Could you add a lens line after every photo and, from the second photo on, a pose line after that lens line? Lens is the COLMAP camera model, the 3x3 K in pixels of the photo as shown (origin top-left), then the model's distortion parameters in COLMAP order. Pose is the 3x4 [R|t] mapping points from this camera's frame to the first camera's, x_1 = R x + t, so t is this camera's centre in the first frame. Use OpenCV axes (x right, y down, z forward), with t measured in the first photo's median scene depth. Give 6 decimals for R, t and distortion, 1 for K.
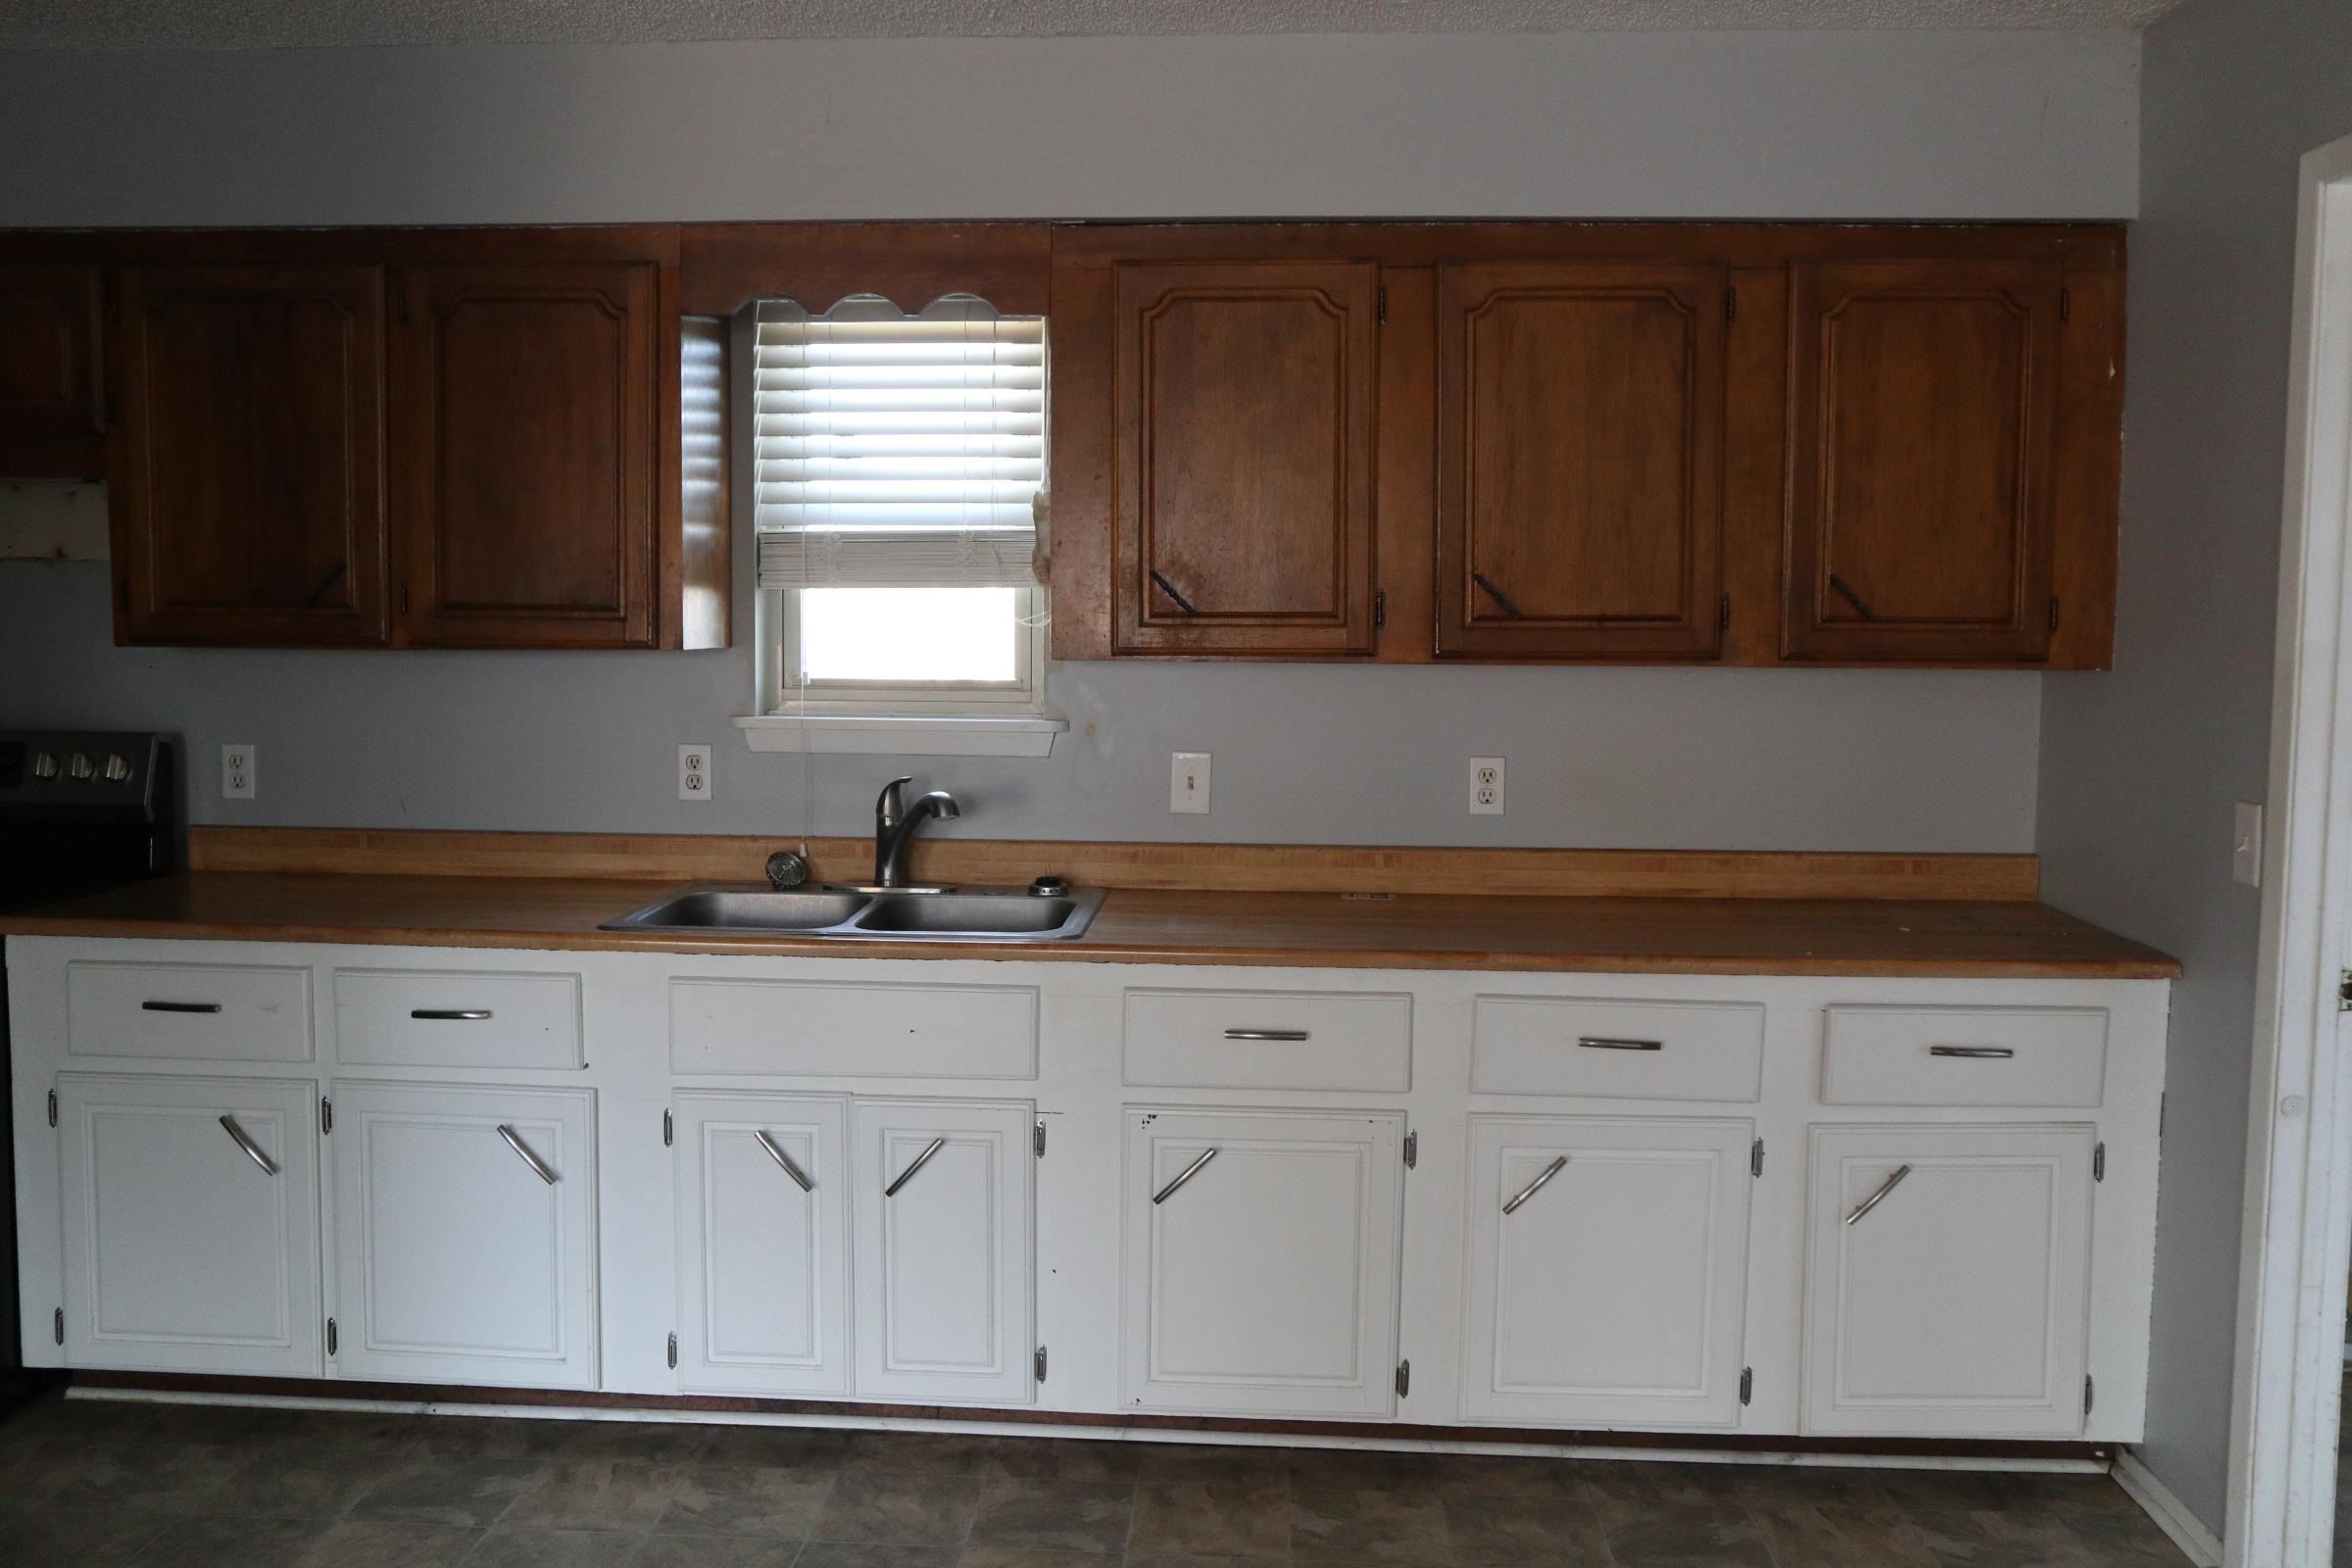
lens RADIAL K [[1951.2, 0, 1175.0], [0, 1951.2, 775.0], [0, 0, 1]] dist [-0.060575, 0.061995]
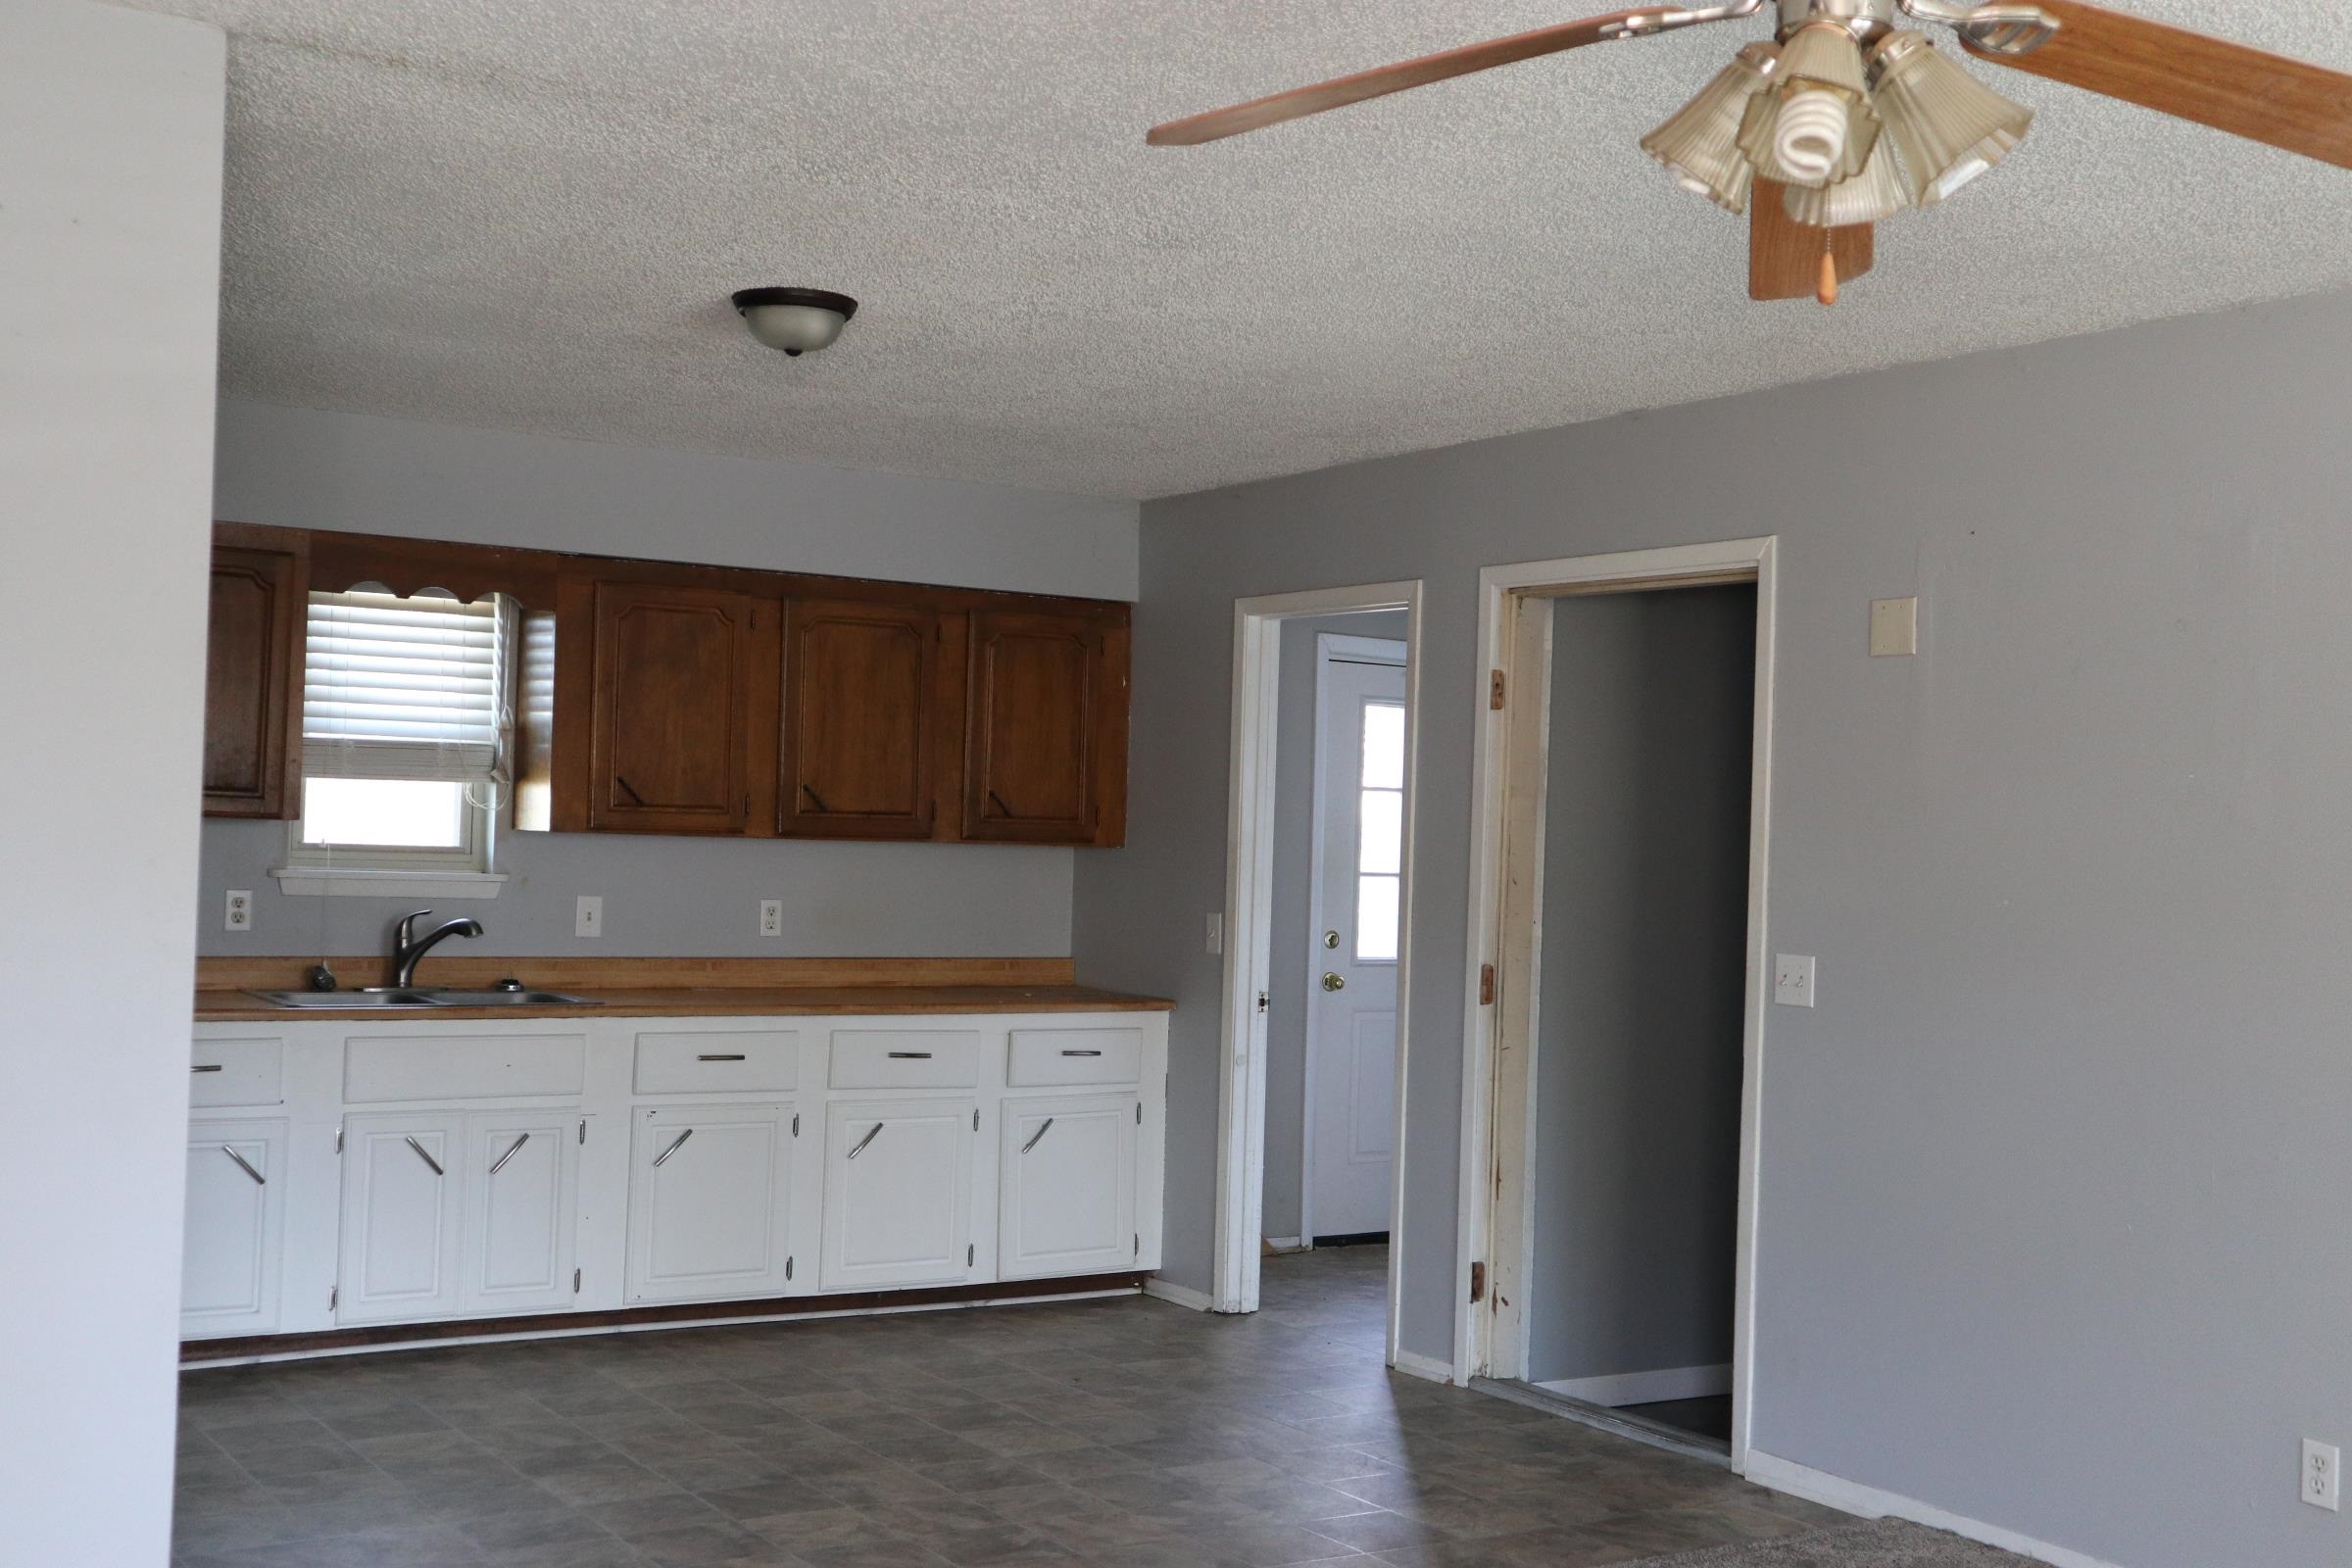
lens RADIAL K [[2610.8, 0, 1176.0], [0, 2610.8, 784.0], [0, 0, 1]] dist [-0.017964, 0.151523]
pose [[0.806377, 0.028862, 0.590697, -0.887892], [0.024240, 0.996356, -0.081774, 0.084180], [-0.590905, 0.080259, 0.802739, -0.956195]]
